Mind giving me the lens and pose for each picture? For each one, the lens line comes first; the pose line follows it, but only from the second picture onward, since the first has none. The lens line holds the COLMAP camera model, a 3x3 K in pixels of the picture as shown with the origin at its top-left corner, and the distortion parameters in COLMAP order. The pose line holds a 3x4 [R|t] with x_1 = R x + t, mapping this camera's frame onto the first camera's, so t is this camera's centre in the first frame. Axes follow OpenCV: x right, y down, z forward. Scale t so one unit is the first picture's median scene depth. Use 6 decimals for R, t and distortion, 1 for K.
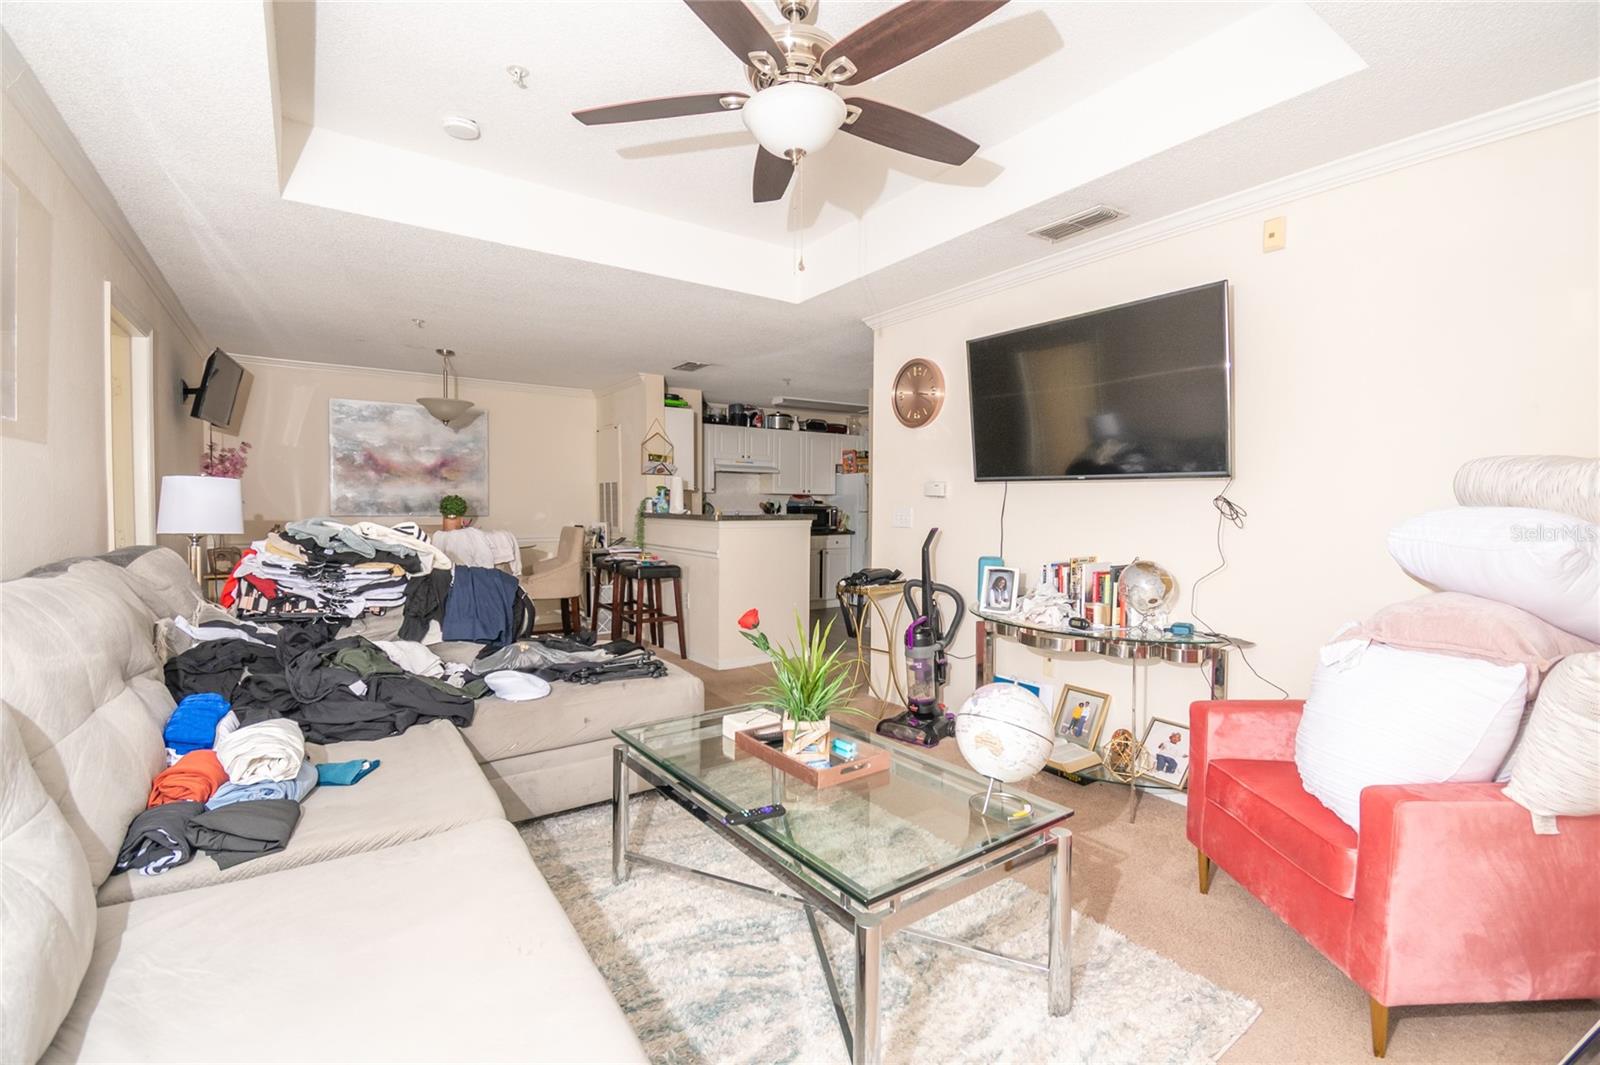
lens RADIAL K [[719.5, 0, 804.4], [0, 719.5, 528.8], [0, 0, 1]] dist [0.001458, -0.013720]
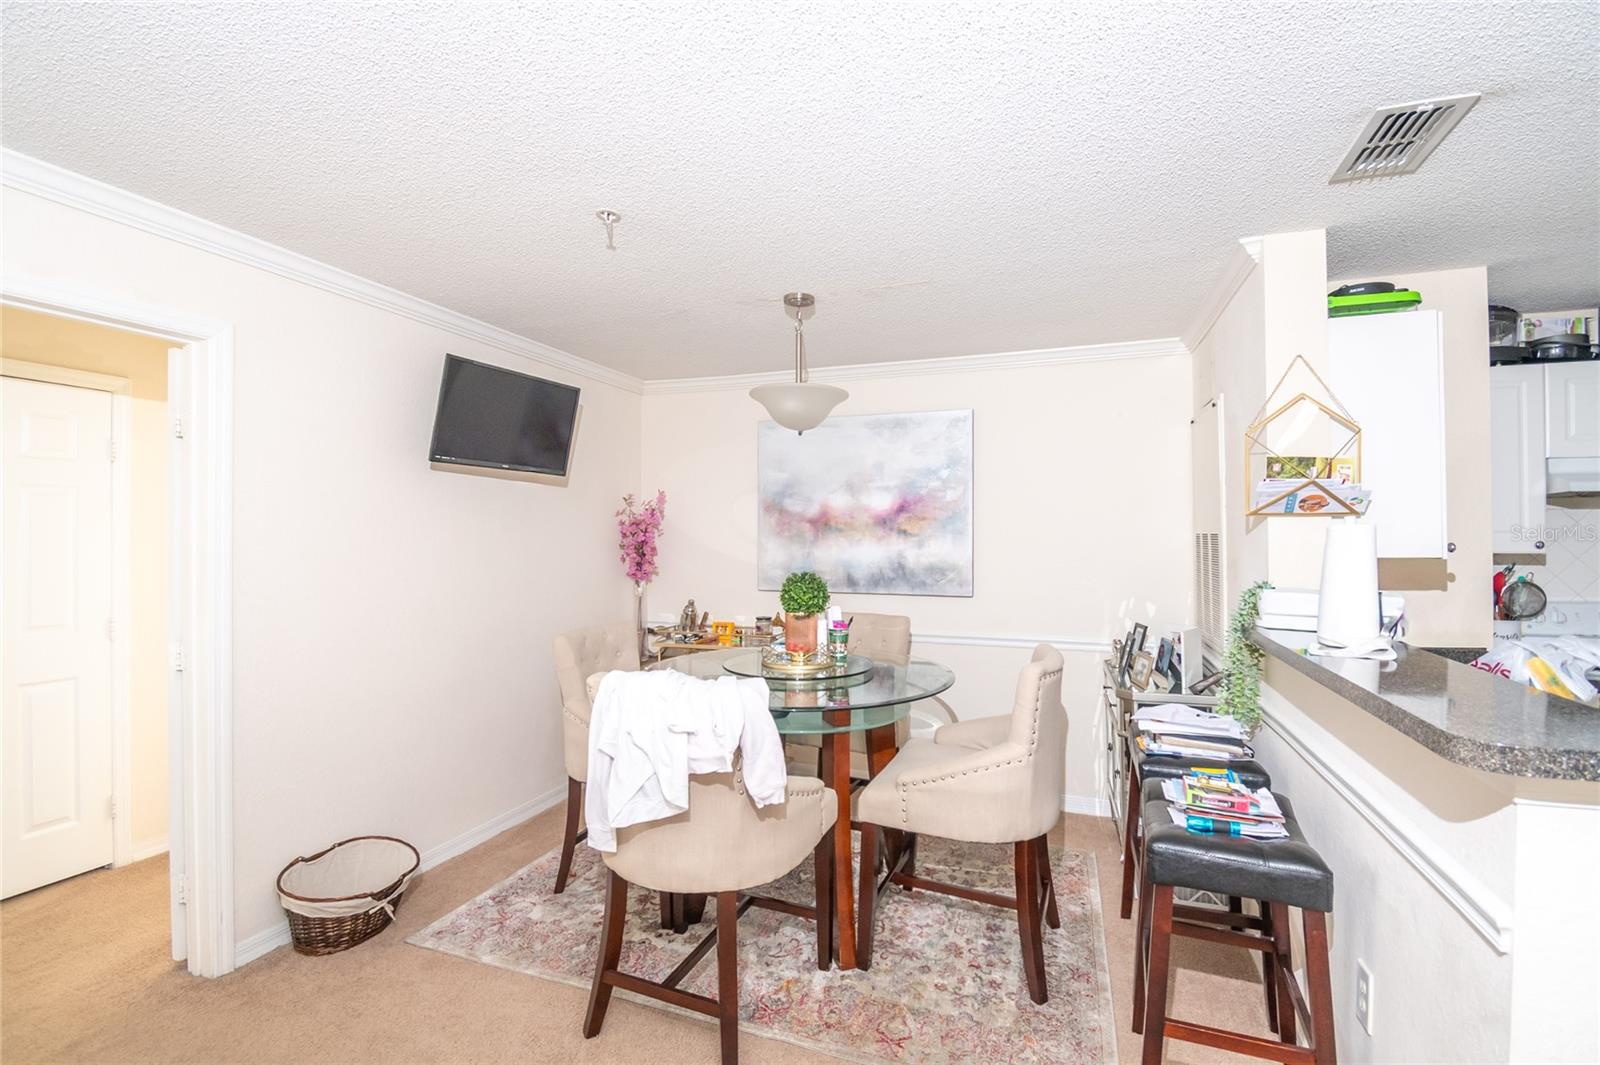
lens RADIAL K [[694.9, 0, 804.4], [0, 694.9, 528.1], [0, 0, 1]] dist [-0.000680, -0.012736]
pose [[0.560134, -0.014454, -0.828276, -0.061611], [-0.029719, 0.998854, -0.037528, -0.048565], [0.827869, 0.045636, 0.559062, 0.604610]]
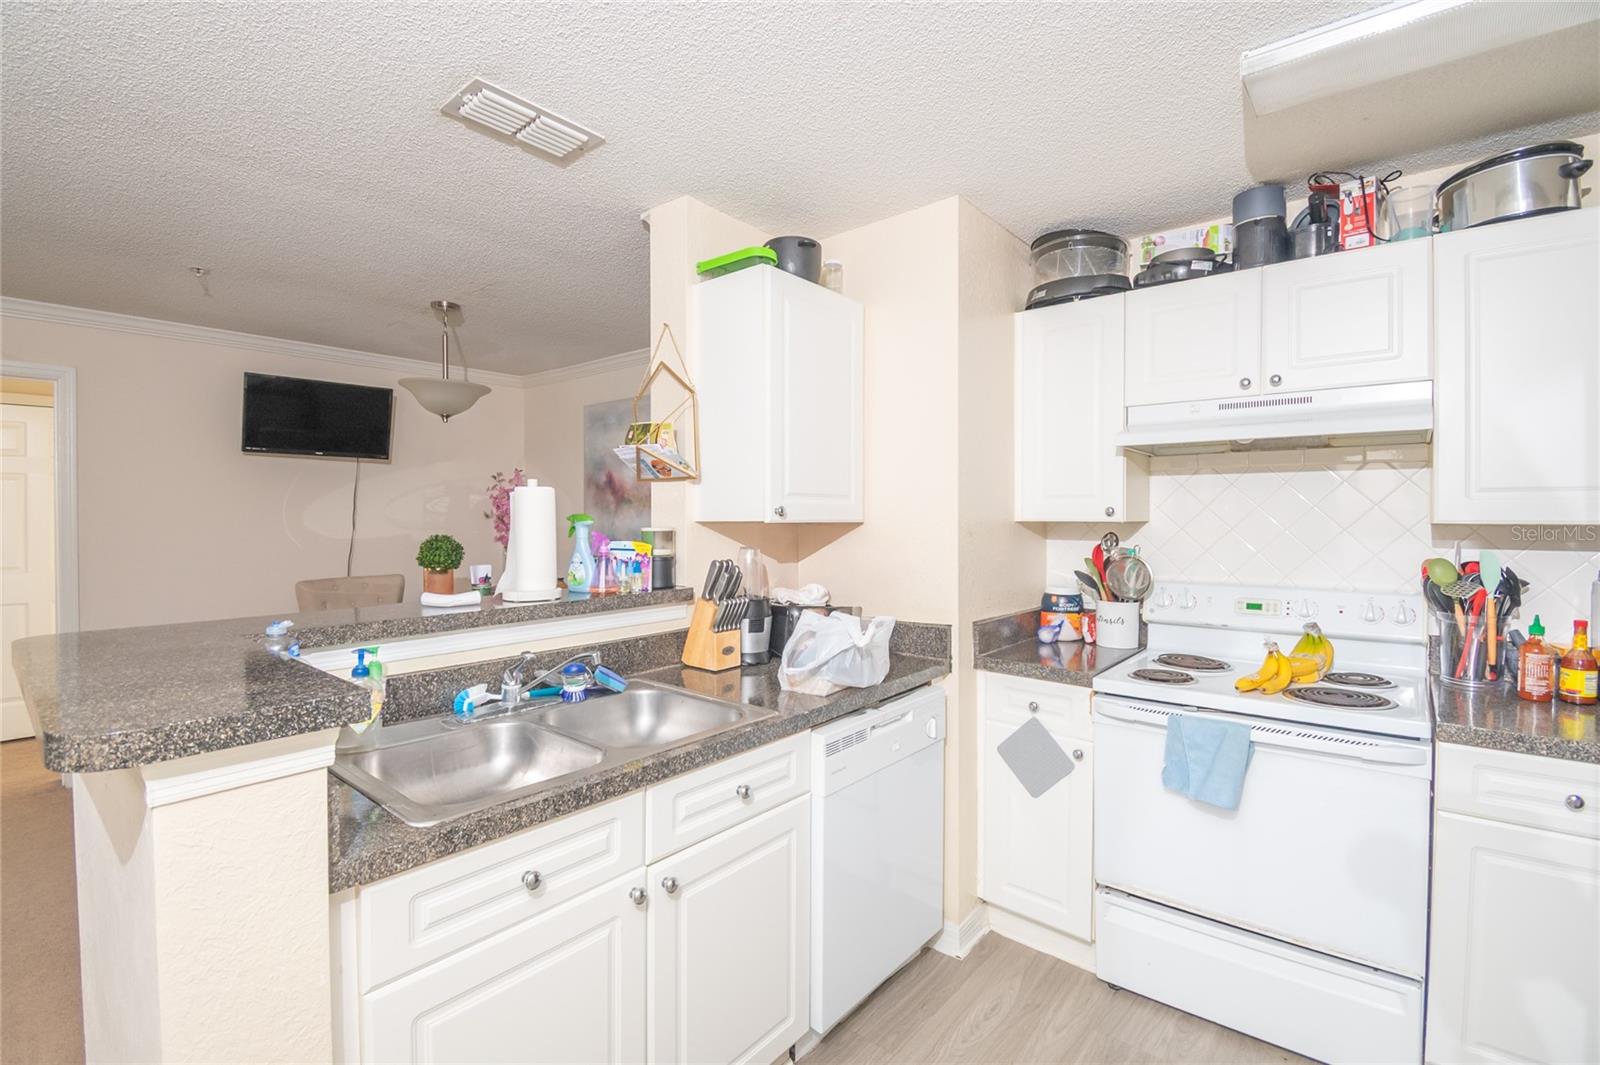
lens RADIAL K [[719.5, 0, 804.4], [0, 719.5, 528.8], [0, 0, 1]] dist [0.001458, -0.013720]
pose [[0.247806, 0.012782, -0.968725, 0.166379], [-0.036351, 0.999332, 0.003887, -0.053006], [0.968128, 0.034251, 0.248105, 0.965216]]
